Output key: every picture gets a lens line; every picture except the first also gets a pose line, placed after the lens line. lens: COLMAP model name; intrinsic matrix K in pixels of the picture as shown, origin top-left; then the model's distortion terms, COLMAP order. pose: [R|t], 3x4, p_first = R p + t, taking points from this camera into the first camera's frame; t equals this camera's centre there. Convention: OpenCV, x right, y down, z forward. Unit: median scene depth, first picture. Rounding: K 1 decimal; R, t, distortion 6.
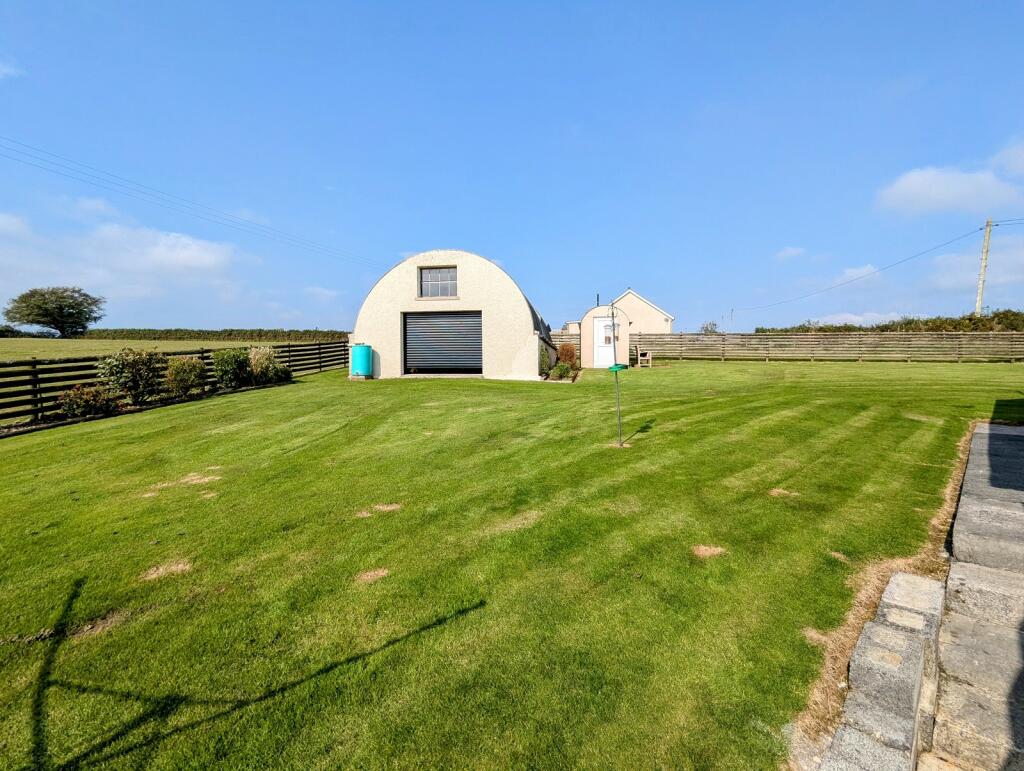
lens RADIAL K [[487.0, 0, 507.9], [0, 487.0, 386.0], [0, 0, 1]] dist [0.003132, -0.000335]
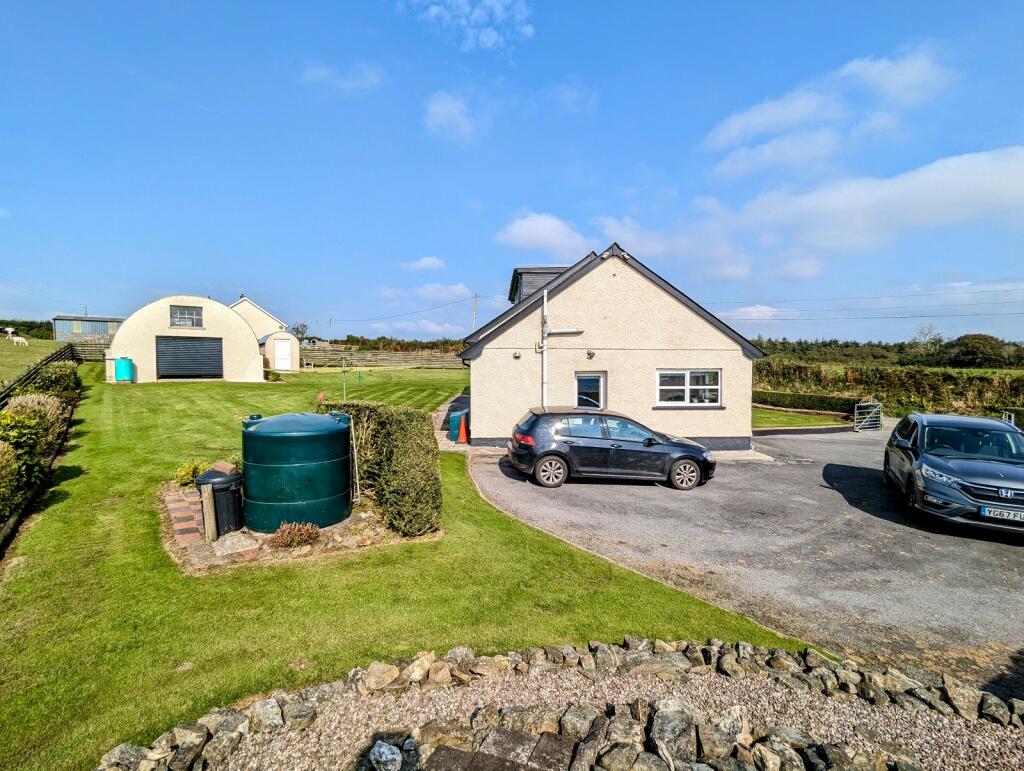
lens RADIAL K [[487.0, 0, 507.9], [0, 487.0, 386.0], [0, 0, 1]] dist [0.003132, -0.000335]
pose [[0.694542, -0.023464, 0.719069, -0.521515], [0.021472, 0.999699, 0.011881, -0.000548], [-0.719131, 0.007188, 0.694837, -0.705664]]
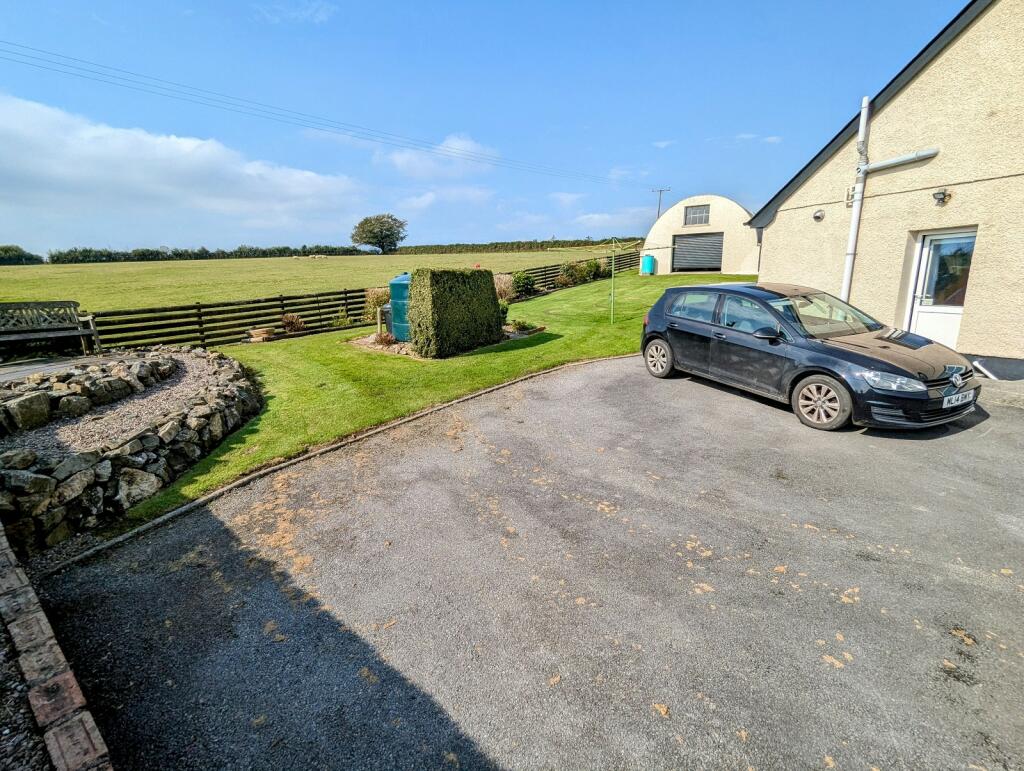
lens RADIAL K [[487.0, 0, 507.9], [0, 487.0, 386.0], [0, 0, 1]] dist [0.003132, -0.000335]
pose [[0.898935, 0.085403, -0.429676, 0.041029], [-0.003825, 0.982306, 0.187242, 0.050193], [0.438065, -0.166675, 0.883356, -0.842615]]
